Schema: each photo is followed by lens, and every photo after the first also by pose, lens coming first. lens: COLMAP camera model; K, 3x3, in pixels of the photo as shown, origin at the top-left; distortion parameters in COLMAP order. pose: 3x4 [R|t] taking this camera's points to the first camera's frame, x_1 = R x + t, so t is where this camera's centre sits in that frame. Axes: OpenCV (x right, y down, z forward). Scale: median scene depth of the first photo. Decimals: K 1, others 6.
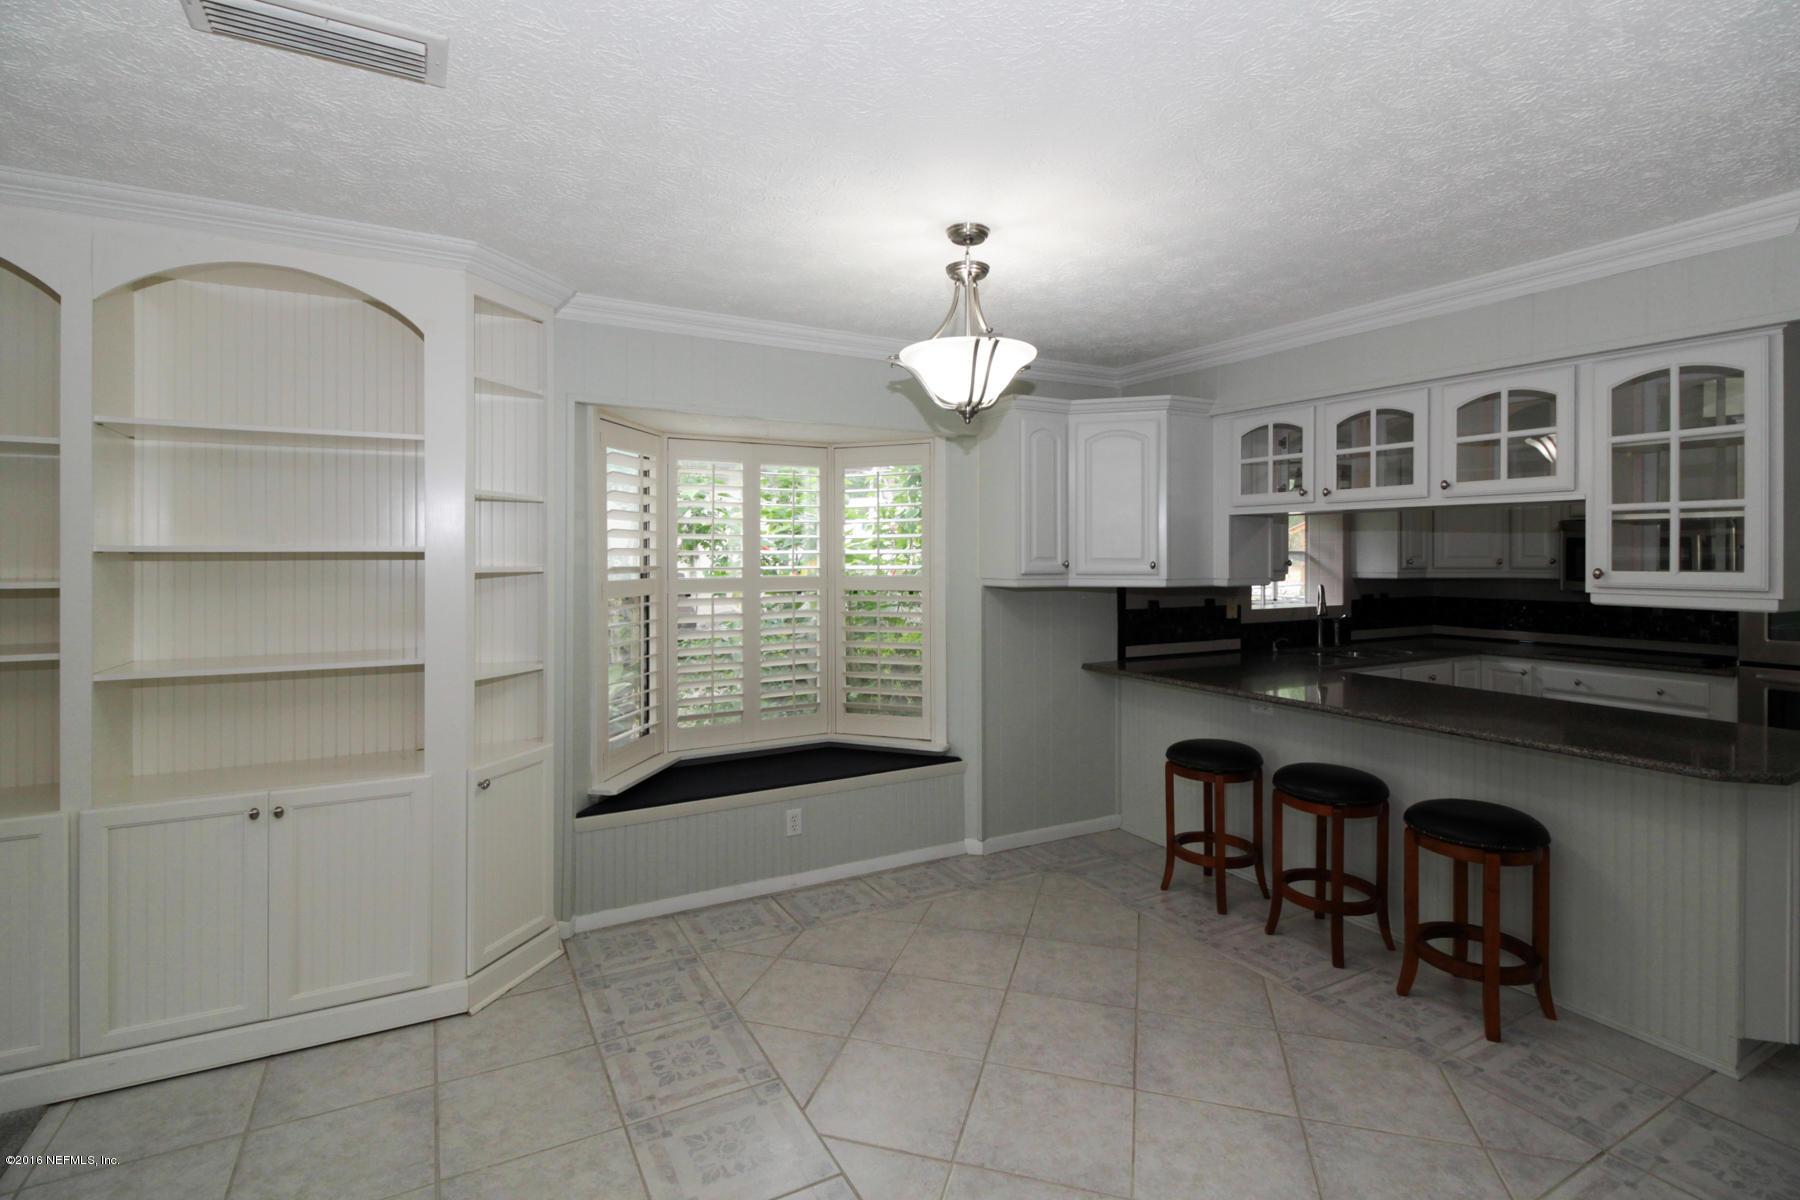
lens RADIAL K [[869.8, 0, 905.0], [0, 869.8, 580.3], [0, 0, 1]] dist [0.026014, -0.014147]
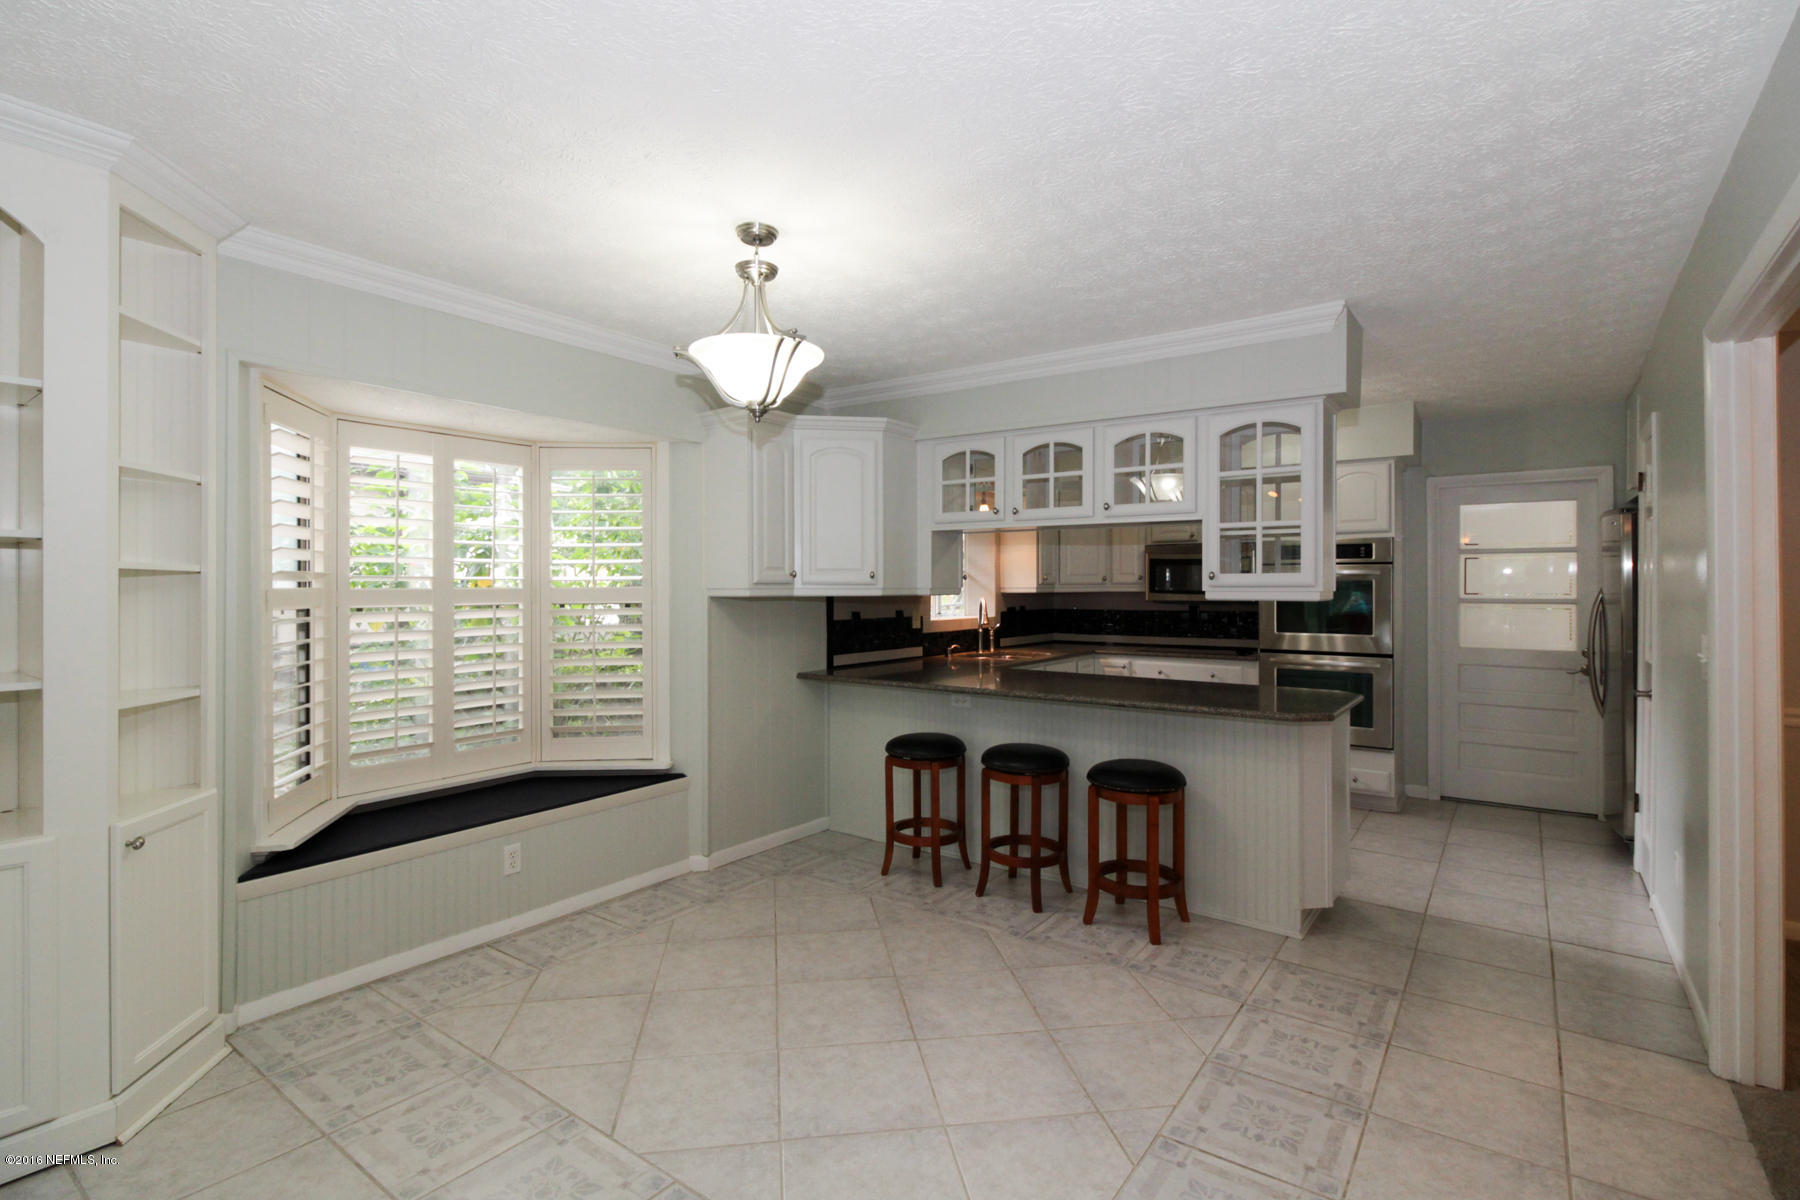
lens RADIAL K [[869.8, 0, 908.3], [0, 869.8, 614.4], [0, 0, 1]] dist [0.026014, -0.014147]
pose [[0.905042, -0.016204, 0.425013, -0.140755], [0.015999, 0.999864, 0.004051, 0.029020], [-0.425021, 0.003134, 0.905178, 0.007401]]
